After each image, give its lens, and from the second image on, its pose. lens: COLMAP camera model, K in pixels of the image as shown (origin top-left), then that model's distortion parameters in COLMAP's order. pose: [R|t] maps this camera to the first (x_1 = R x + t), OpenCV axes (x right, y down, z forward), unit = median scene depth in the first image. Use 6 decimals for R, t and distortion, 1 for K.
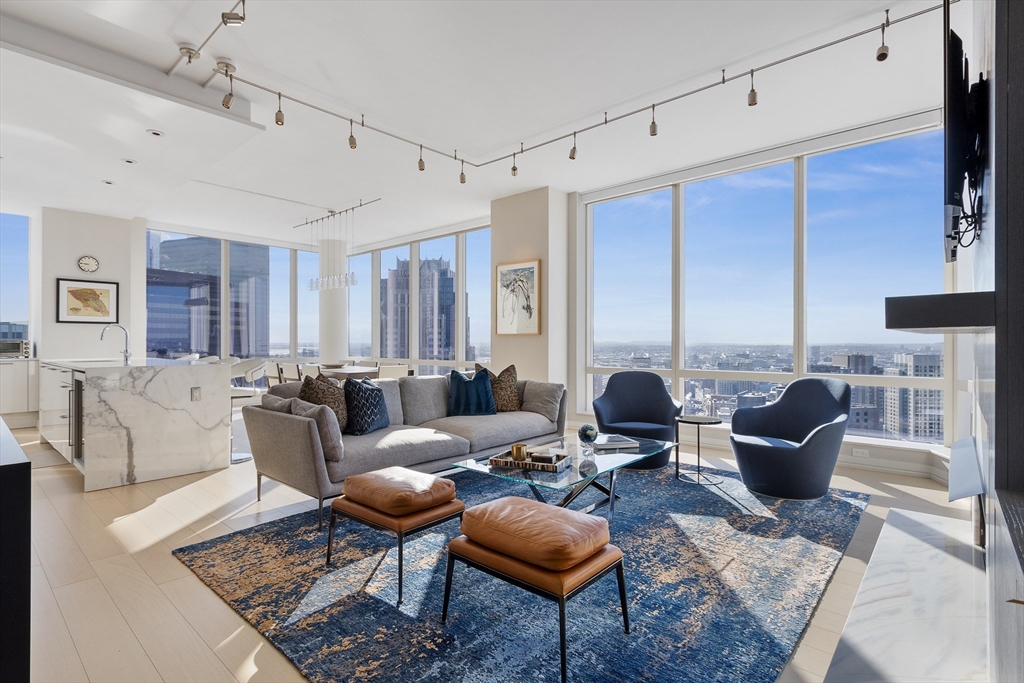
lens RADIAL K [[493.9, 0, 510.0], [0, 493.9, 341.9], [0, 0, 1]] dist [0.010302, -0.002263]
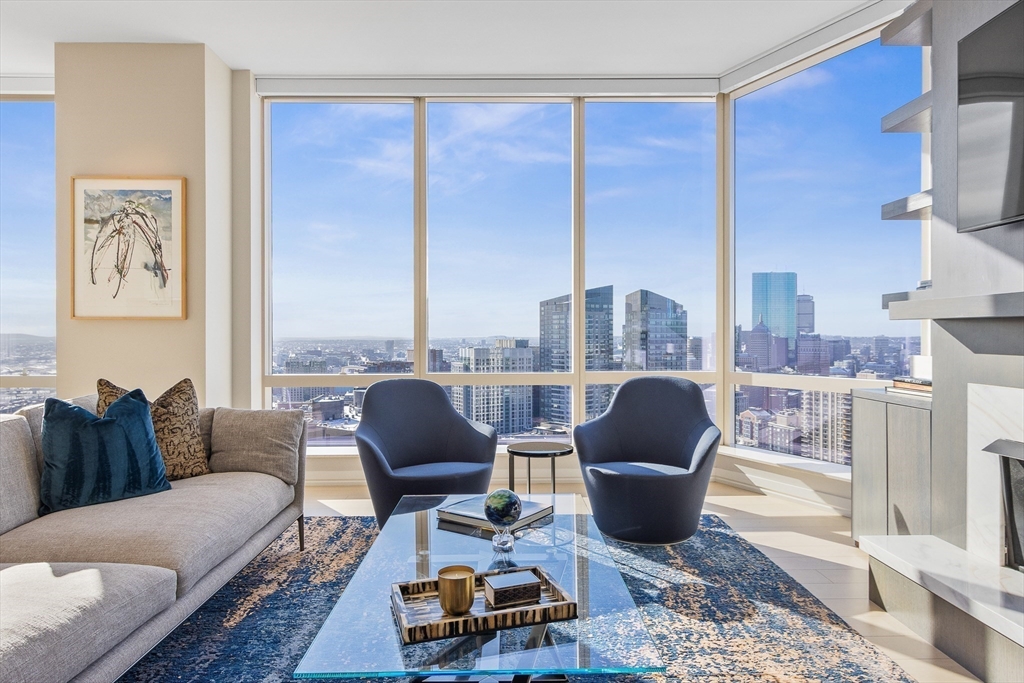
lens RADIAL K [[631.8, 0, 502.6], [0, 631.8, 335.9], [0, 0, 1]] dist [0.001700, 0.000800]
pose [[0.739085, -0.001878, 0.673609, -0.210982], [0.002378, 0.999997, 0.000179, 0.005865], [-0.673608, 0.001470, 0.739088, 0.387690]]
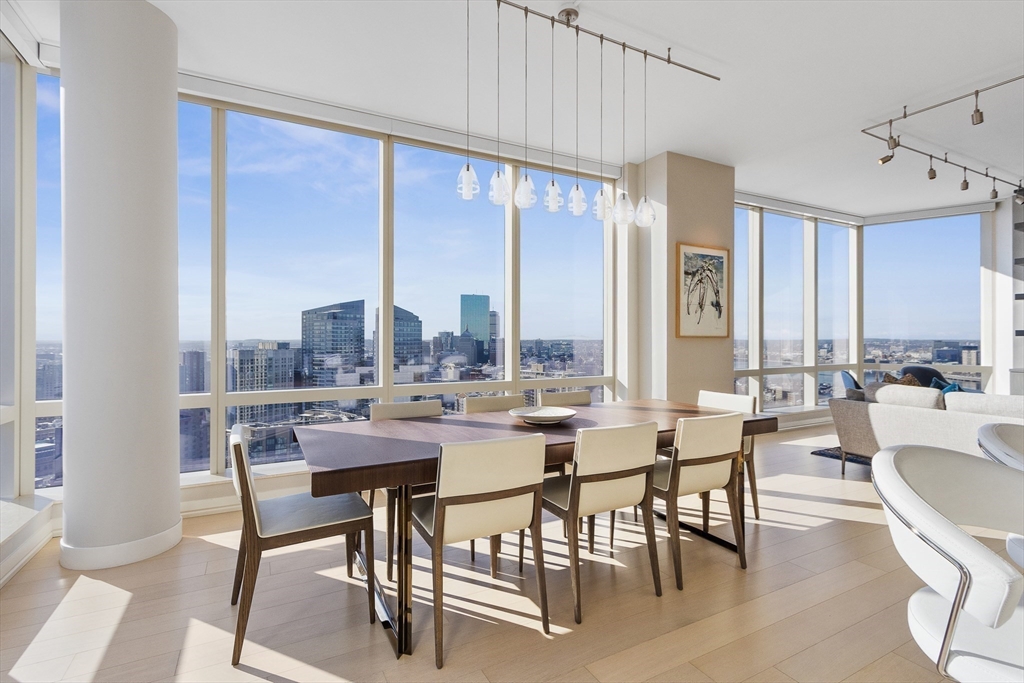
lens RADIAL K [[493.9, 0, 500.6], [0, 493.9, 341.0], [0, 0, 1]] dist [0.010302, -0.002263]
pose [[0.335881, -0.004960, 0.941891, -1.261845], [0.000992, 0.999987, 0.004913, -0.020177], [-0.941904, -0.000716, 0.335882, 1.564114]]
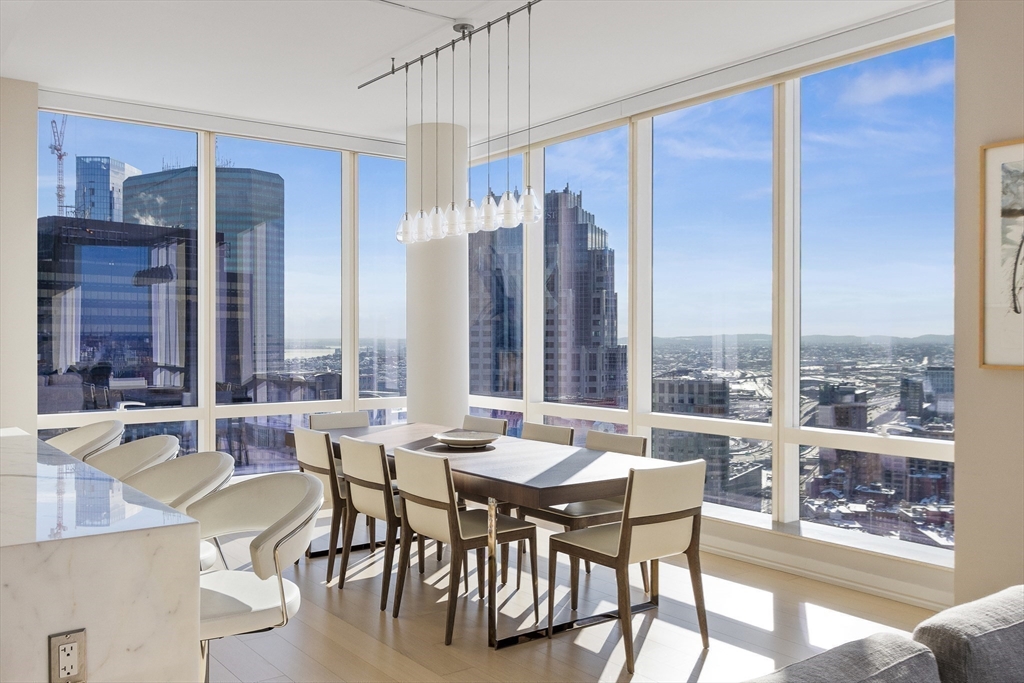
lens RADIAL K [[867.7, 0, 516.5], [0, 867.7, 338.2], [0, 0, 1]] dist [-0.039993, 0.053015]
pose [[0.982173, -0.000591, -0.187980, -0.338263], [0.001002, 0.999997, 0.002096, -0.053100], [0.187978, -0.002247, 0.982171, 0.628162]]
